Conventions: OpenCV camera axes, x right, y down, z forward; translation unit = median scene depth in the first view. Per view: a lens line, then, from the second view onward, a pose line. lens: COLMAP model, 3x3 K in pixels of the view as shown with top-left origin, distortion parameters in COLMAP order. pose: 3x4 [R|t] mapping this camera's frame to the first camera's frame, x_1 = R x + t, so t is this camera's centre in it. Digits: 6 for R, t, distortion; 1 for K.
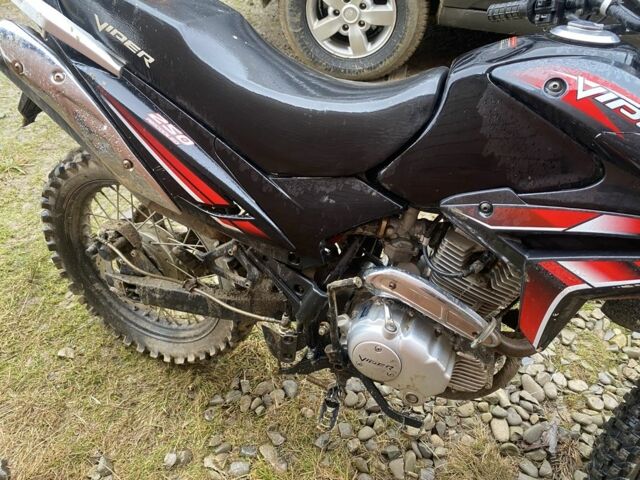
lens RADIAL K [[490.7, 0, 320.0], [0, 490.7, 240.0], [0, 0, 1]] dist [0.043449, -0.056835]
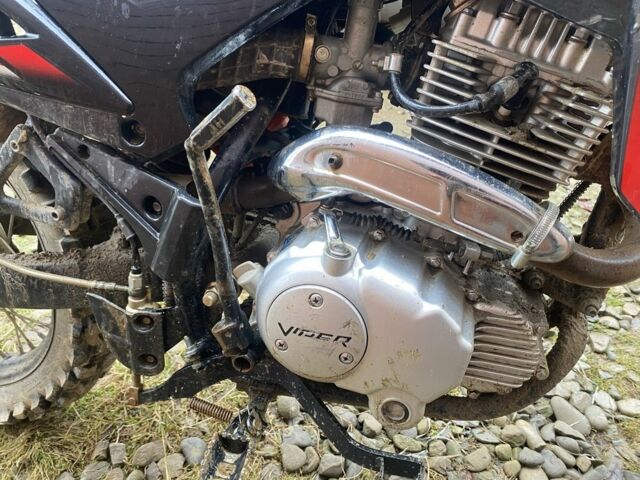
lens RADIAL K [[490.7, 0, 320.0], [0, 490.7, 240.0], [0, 0, 1]] dist [0.043449, -0.056835]
pose [[0.994697, -0.054881, 0.086988, 0.057265], [0.068905, 0.983469, -0.167452, 0.163782], [-0.076360, 0.172558, 0.982035, 0.355431]]
